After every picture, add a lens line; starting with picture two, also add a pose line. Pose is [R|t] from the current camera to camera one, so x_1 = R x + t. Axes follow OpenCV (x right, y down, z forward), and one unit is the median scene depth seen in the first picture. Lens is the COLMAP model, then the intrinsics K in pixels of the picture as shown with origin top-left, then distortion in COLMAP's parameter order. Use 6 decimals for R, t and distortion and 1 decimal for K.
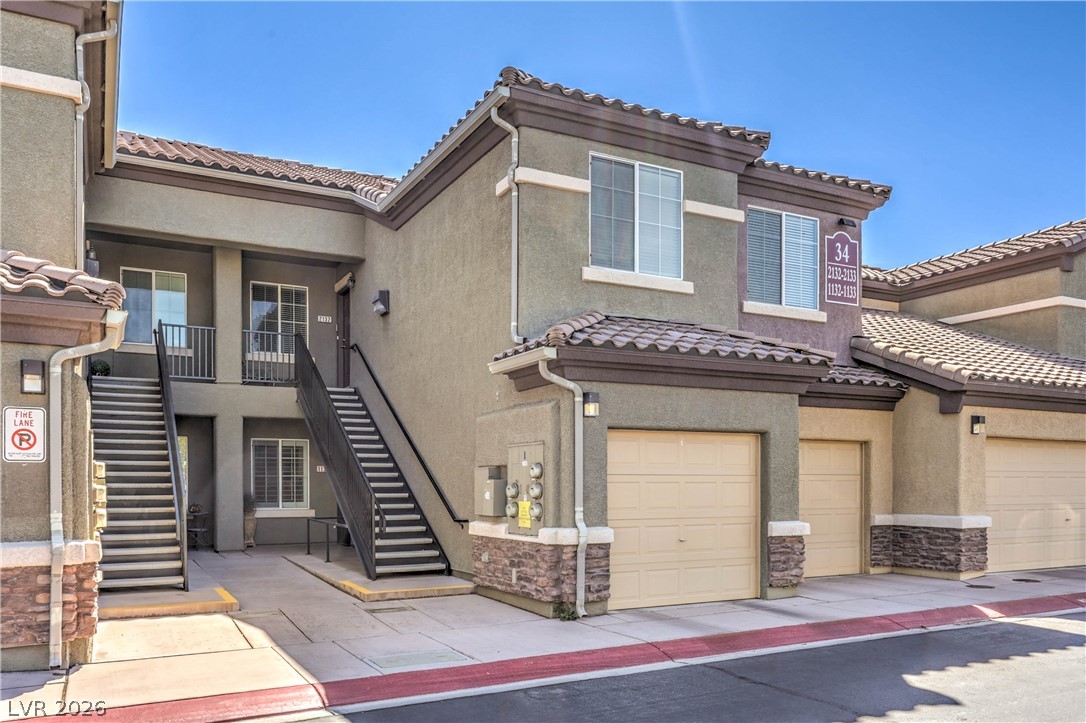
lens RADIAL K [[838.2, 0, 543.3], [0, 838.2, 485.3], [0, 0, 1]] dist [-0.001689, -0.000164]
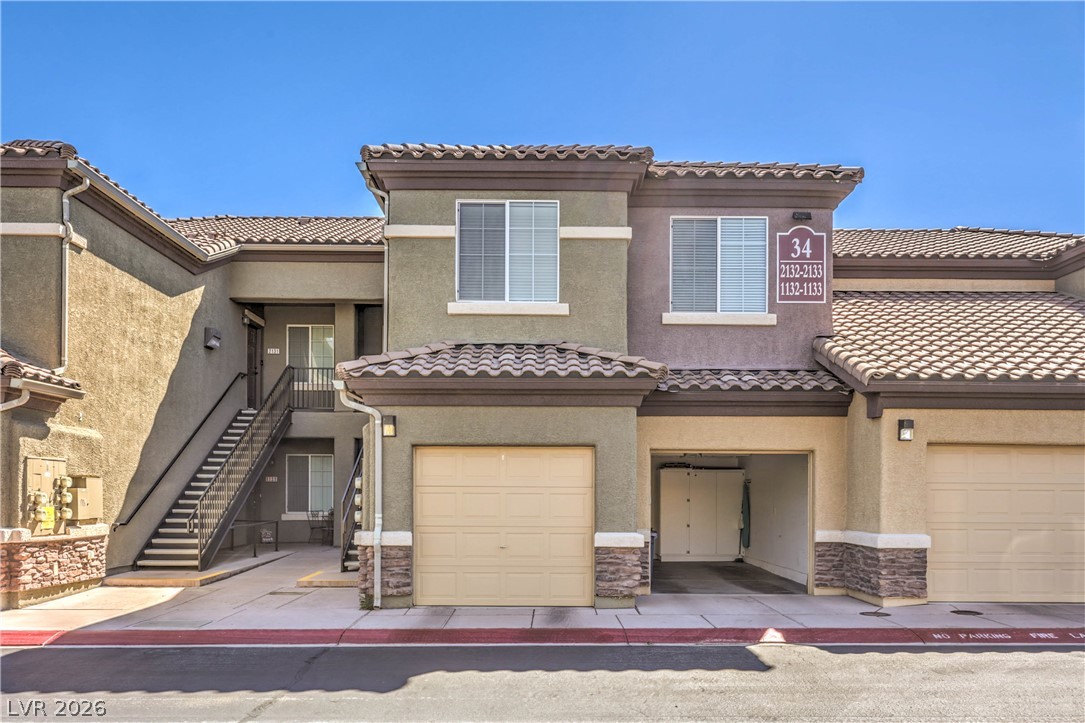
lens RADIAL K [[837.4, 0, 542.8], [0, 837.4, 485.2], [0, 0, 1]] dist [-0.001689, -0.000164]
pose [[0.885339, 0.001905, -0.464942, 0.662481], [-0.007759, 0.999913, -0.010677, -0.002763], [0.464882, 0.013061, 0.885277, 0.058281]]
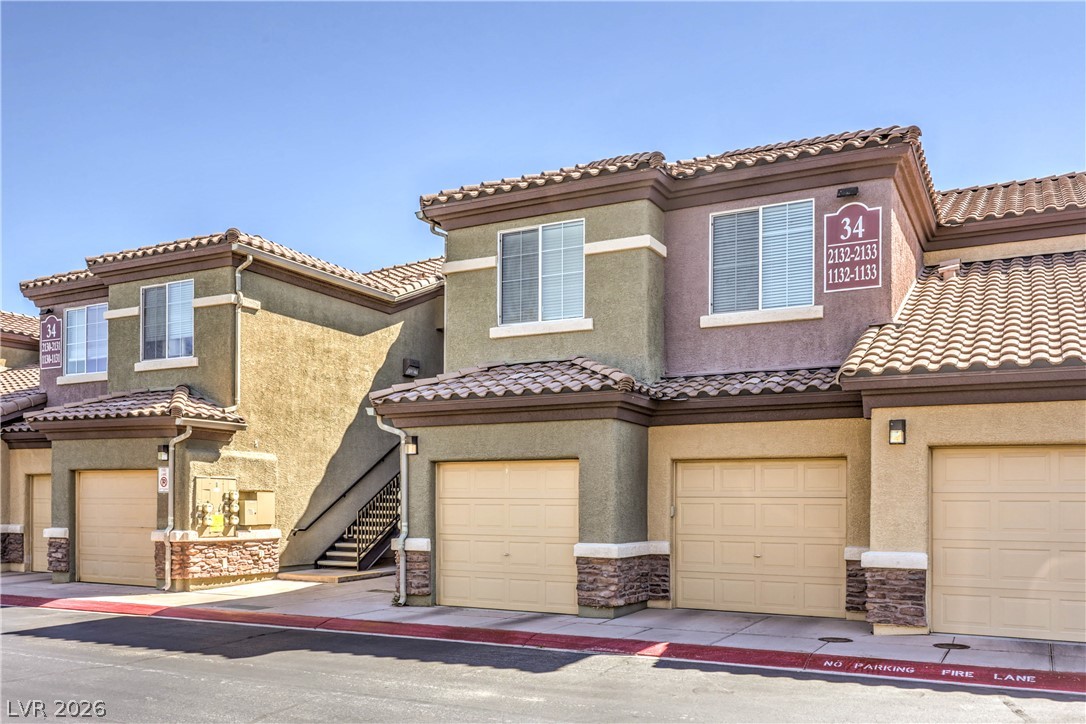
lens RADIAL K [[918.2, 0, 543.1], [0, 918.2, 496.5], [0, 0, 1]] dist [-0.002527, -0.001700]
pose [[0.558667, -0.001073, -0.829391, 1.156672], [-0.008558, 0.999938, -0.007058, -0.005886], [0.829348, 0.011042, 0.558623, 0.306001]]
